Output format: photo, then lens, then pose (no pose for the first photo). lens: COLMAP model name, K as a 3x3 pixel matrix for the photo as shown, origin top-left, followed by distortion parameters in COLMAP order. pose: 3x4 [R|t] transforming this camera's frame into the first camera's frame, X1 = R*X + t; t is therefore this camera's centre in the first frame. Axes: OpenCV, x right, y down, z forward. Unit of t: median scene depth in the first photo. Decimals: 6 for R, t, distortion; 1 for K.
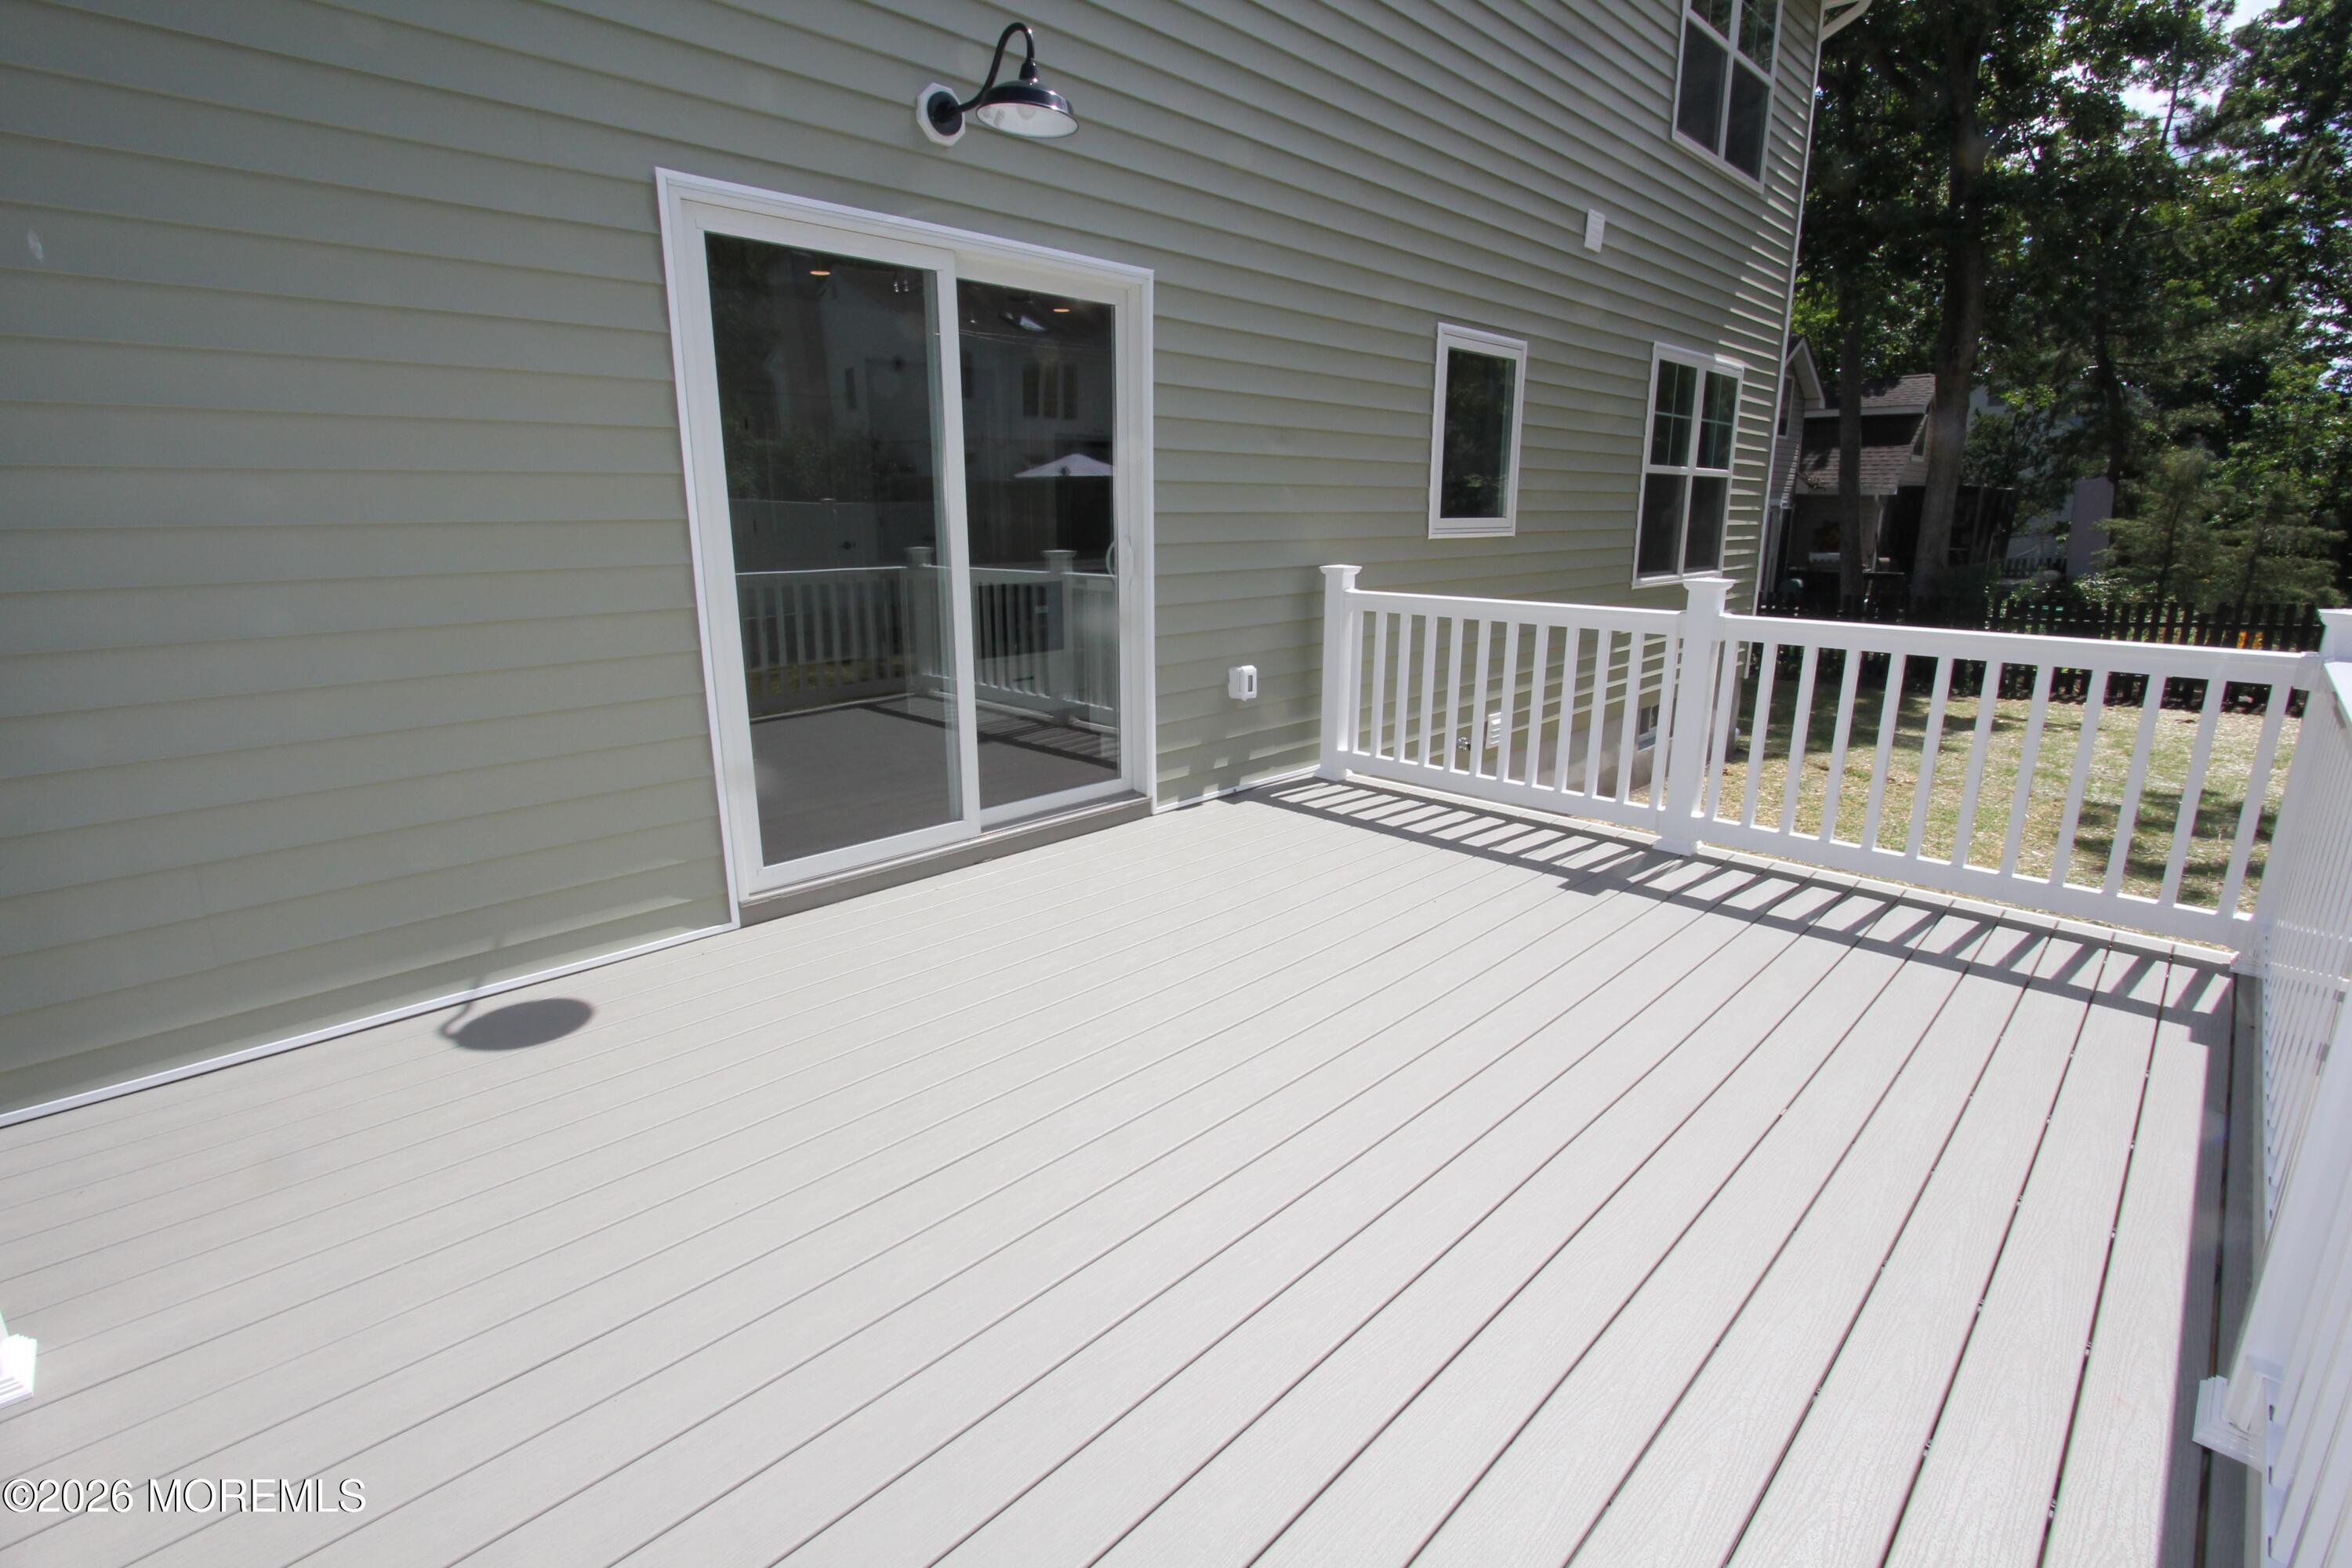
lens RADIAL K [[1078.8, 0, 1191.4], [0, 1078.8, 768.0], [0, 0, 1]] dist [-0.018676, 0.005436]
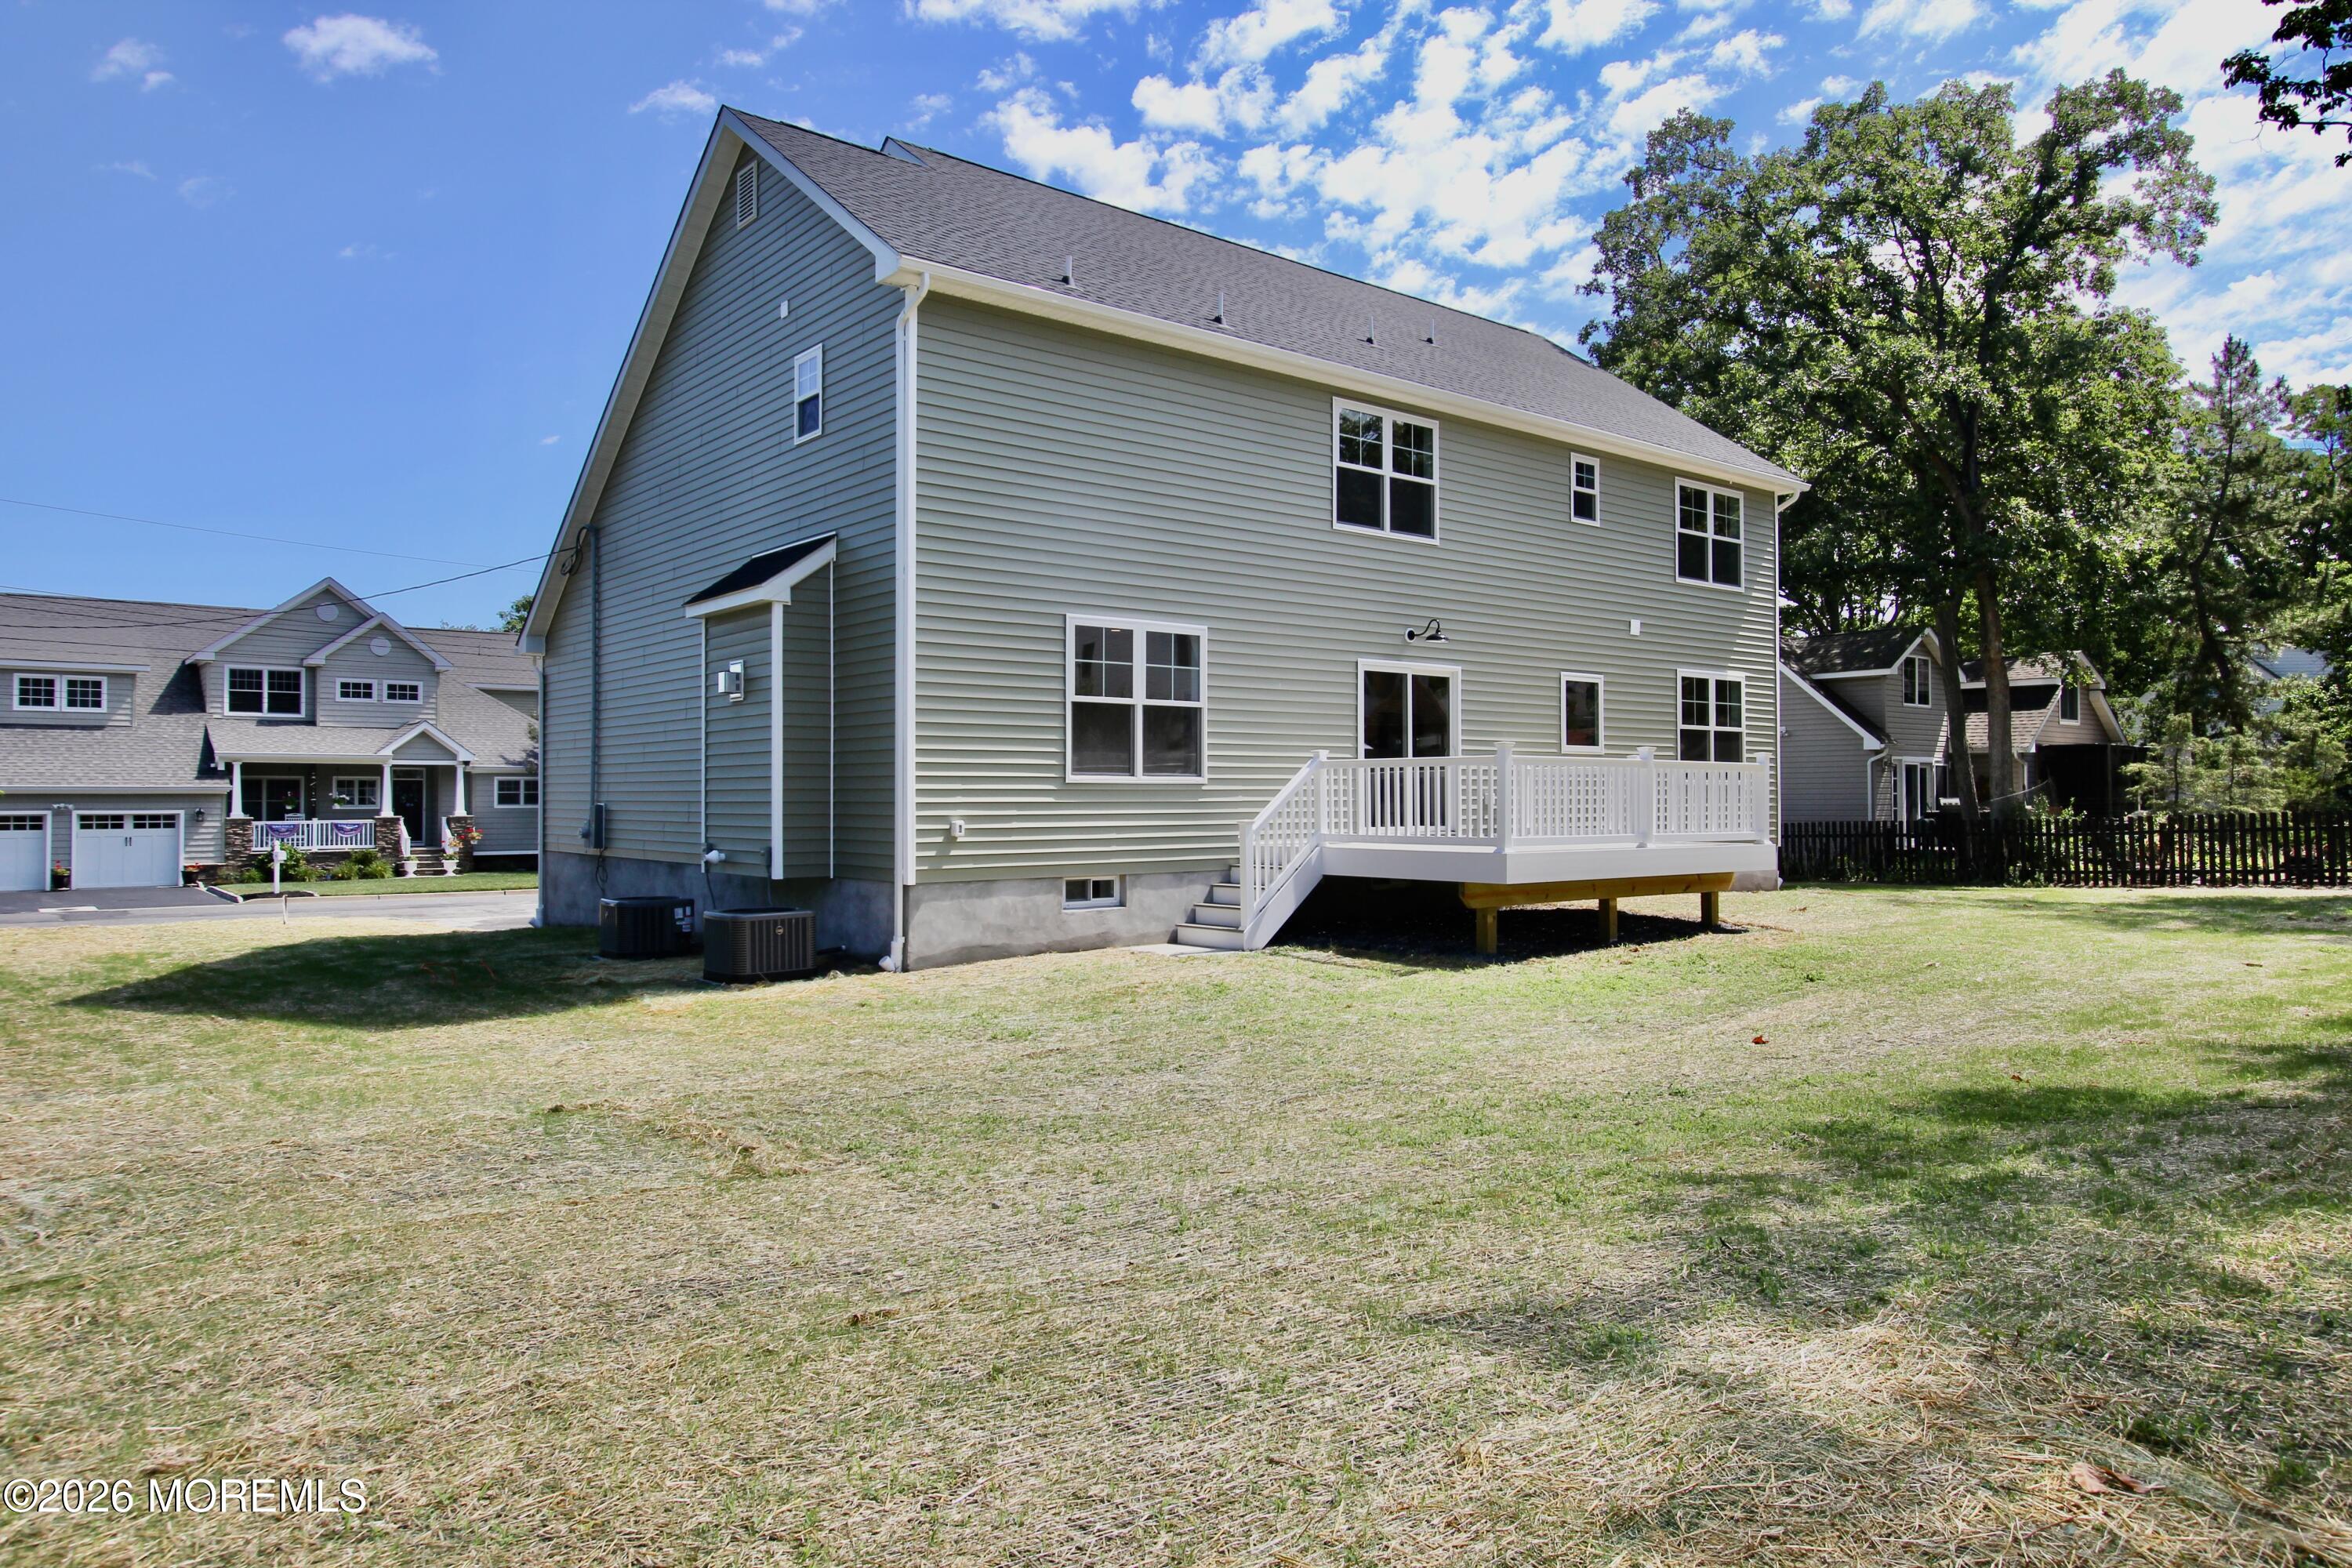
lens RADIAL K [[1438.3, 0, 1176.0], [0, 1438.3, 784.0], [0, 0, 1]] dist [-0.017493, -0.000573]
pose [[0.991733, 0.001119, -0.128314, -0.271100], [-0.031718, 0.971070, -0.236680, 0.767352], [0.124337, 0.238793, 0.963077, -2.626178]]
